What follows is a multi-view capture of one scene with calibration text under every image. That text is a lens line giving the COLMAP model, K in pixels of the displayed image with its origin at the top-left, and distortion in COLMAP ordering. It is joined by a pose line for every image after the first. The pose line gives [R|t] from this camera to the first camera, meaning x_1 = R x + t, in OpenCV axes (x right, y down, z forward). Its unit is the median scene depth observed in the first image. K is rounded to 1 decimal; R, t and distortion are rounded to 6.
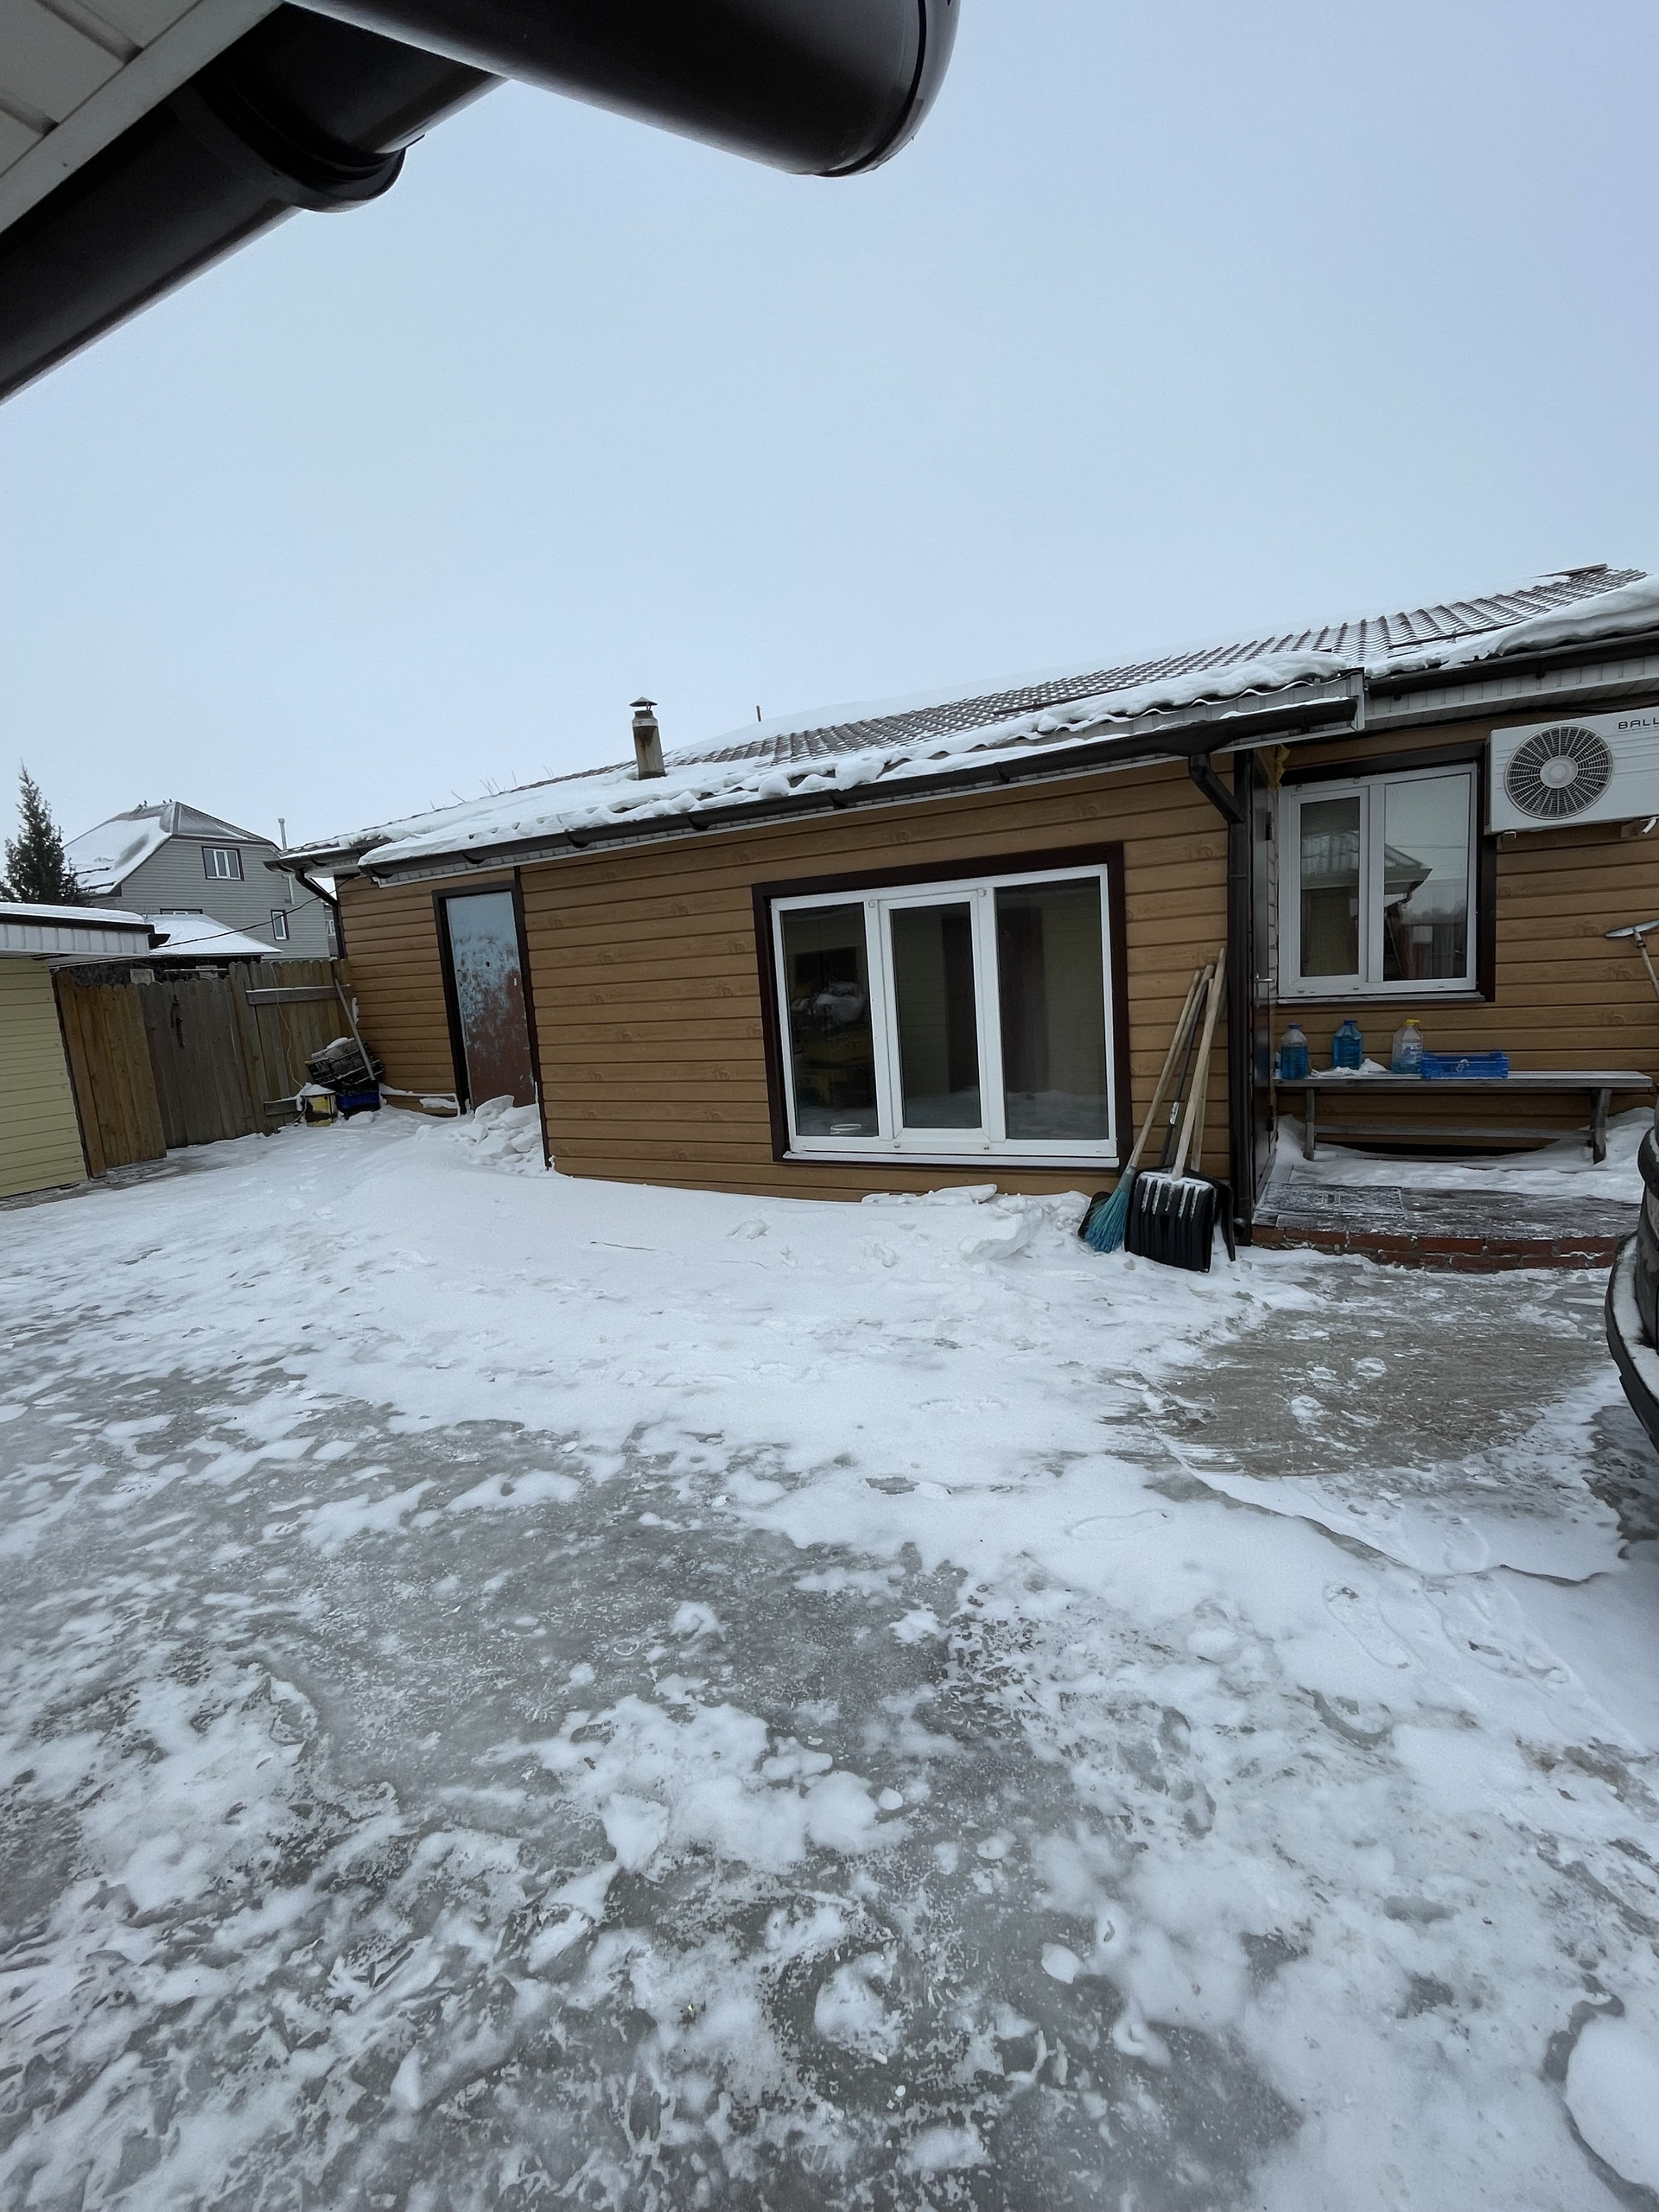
lens RADIAL K [[1002.9, 0, 836.5], [0, 1002.9, 1105.1], [0, 0, 1]] dist [-0.004405, -0.000015]
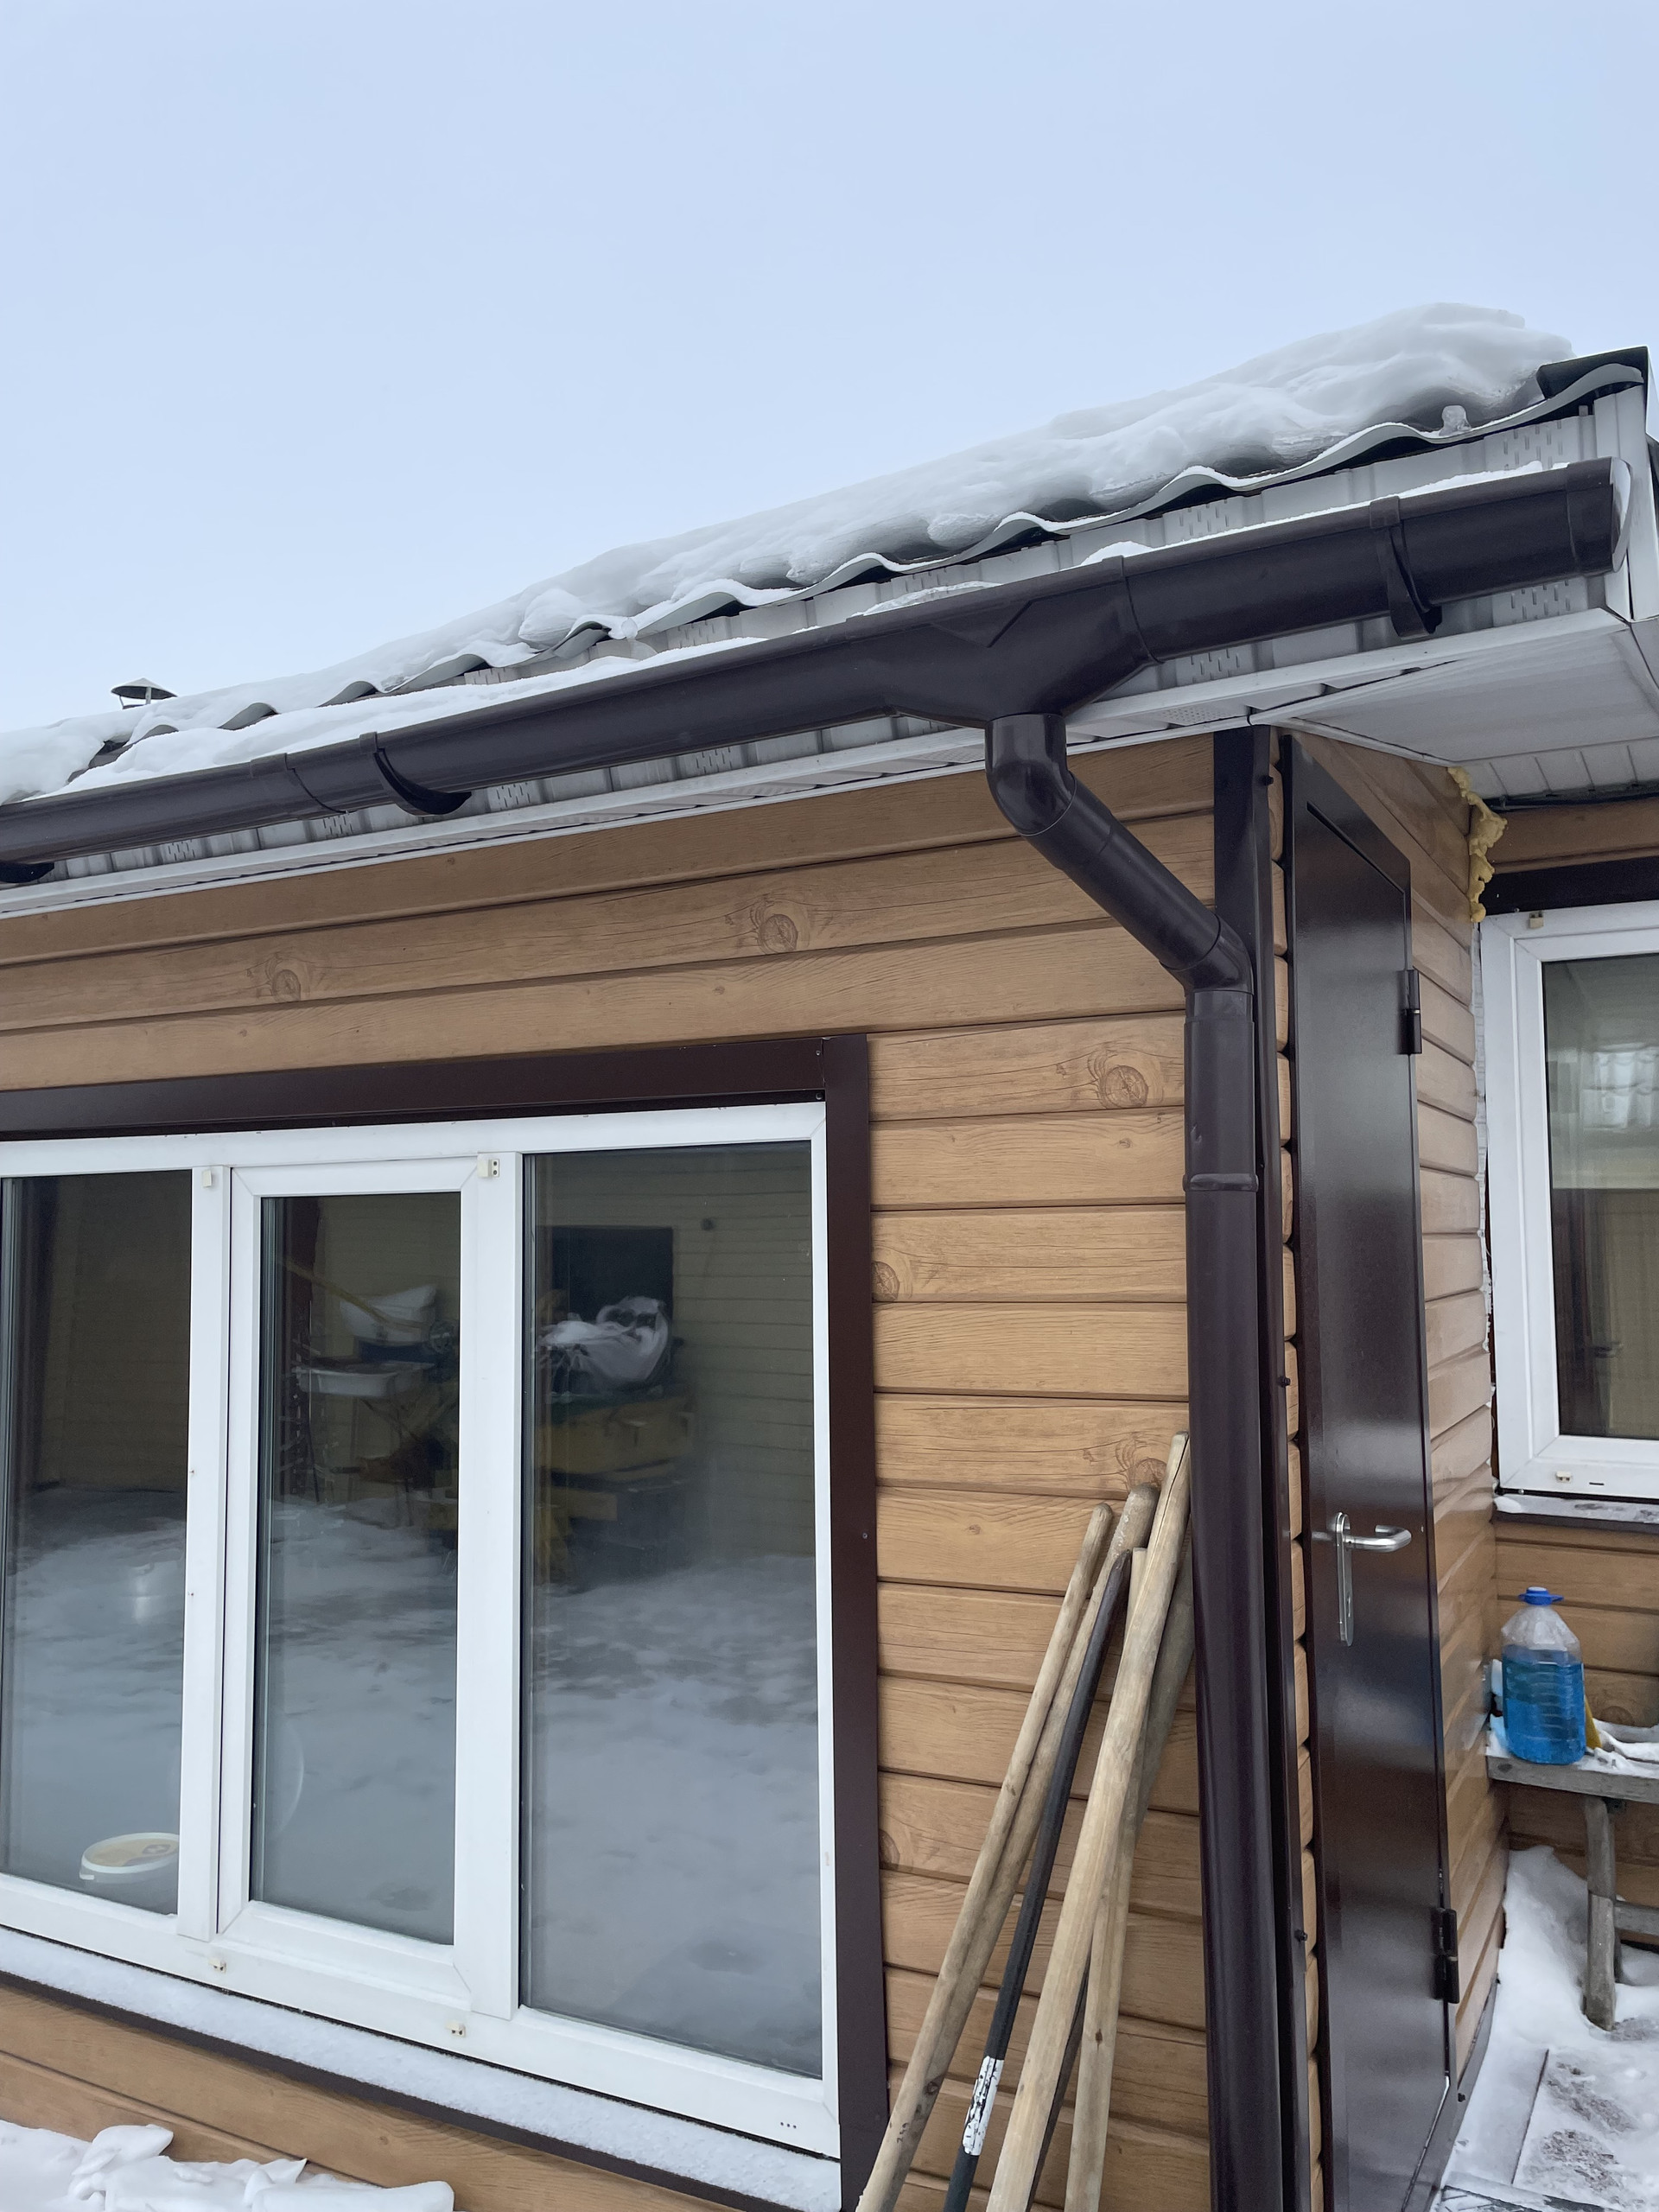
lens RADIAL K [[1679.4, 0, 829.5], [0, 1679.4, 1106.0], [0, 0, 1]] dist [0.099180, -0.120074]
pose [[0.998279, 0.055164, -0.019912, 0.436544], [-0.058059, 0.977526, -0.202664, -0.215329], [0.008285, 0.203471, 0.979046, 0.794477]]
